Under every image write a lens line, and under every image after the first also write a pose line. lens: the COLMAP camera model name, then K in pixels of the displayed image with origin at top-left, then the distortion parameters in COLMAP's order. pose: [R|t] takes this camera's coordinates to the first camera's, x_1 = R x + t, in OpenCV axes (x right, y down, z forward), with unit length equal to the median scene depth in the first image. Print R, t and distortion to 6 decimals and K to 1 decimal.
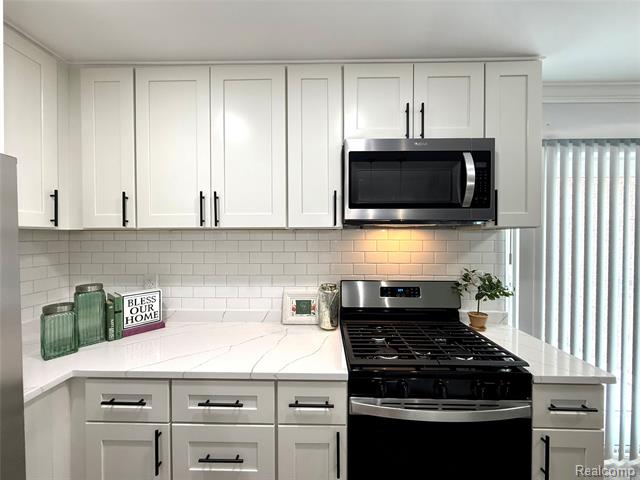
lens RADIAL K [[256.0, 0, 317.4], [0, 256.0, 239.6], [0, 0, 1]] dist [0.001571, 0.000116]
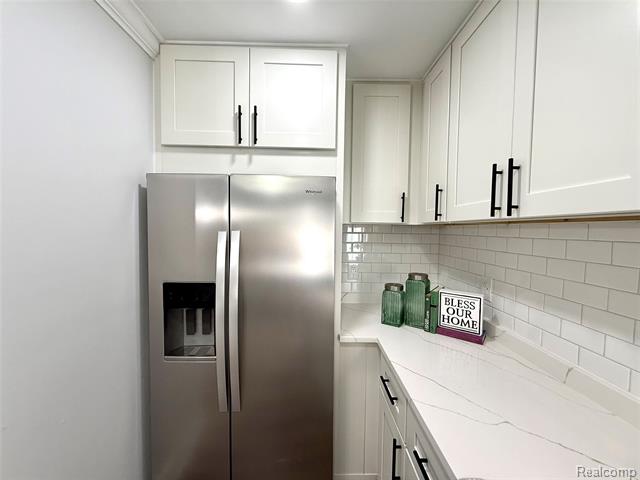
lens RADIAL K [[256.0, 0, 317.2], [0, 256.0, 240.0], [0, 0, 1]] dist [0.001571, 0.000116]
pose [[0.029395, 0.044889, -0.998559, 0.194018], [-0.025430, 0.998701, 0.044147, -0.008439], [0.999244, 0.024095, 0.030498, 0.496099]]
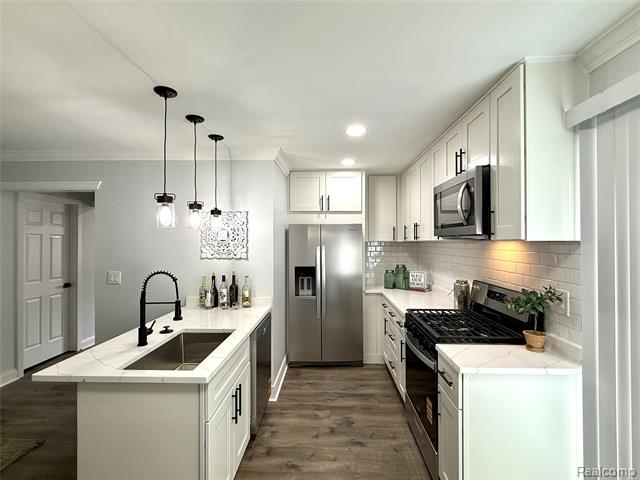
lens RADIAL K [[305.8, 0, 317.6], [0, 305.8, 240.3], [0, 0, 1]] dist [0.003645, 0.000098]
pose [[-0.019524, -0.003230, -0.999804, 1.887408], [-0.009360, 0.999952, -0.003048, -0.034427], [0.999766, 0.009298, -0.019553, 0.258933]]
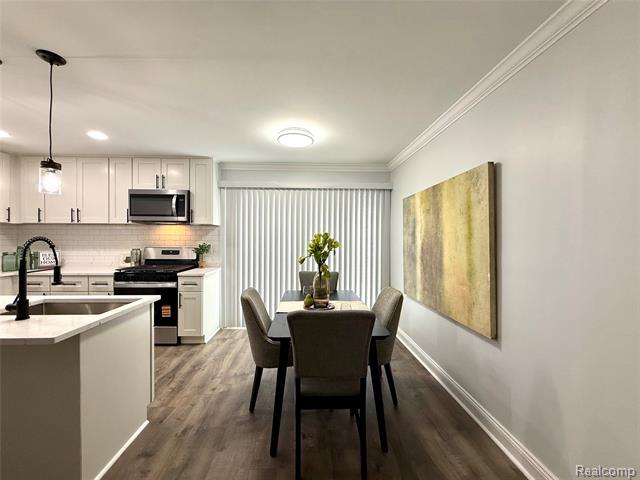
lens RADIAL K [[256.0, 0, 318.3], [0, 256.0, 239.5], [0, 0, 1]] dist [0.001571, 0.000116]
pose [[0.998580, 0.006029, 0.052922, 1.688884], [-0.005763, 0.999970, -0.005174, 0.104488], [-0.052952, 0.004862, 0.998585, -1.502824]]
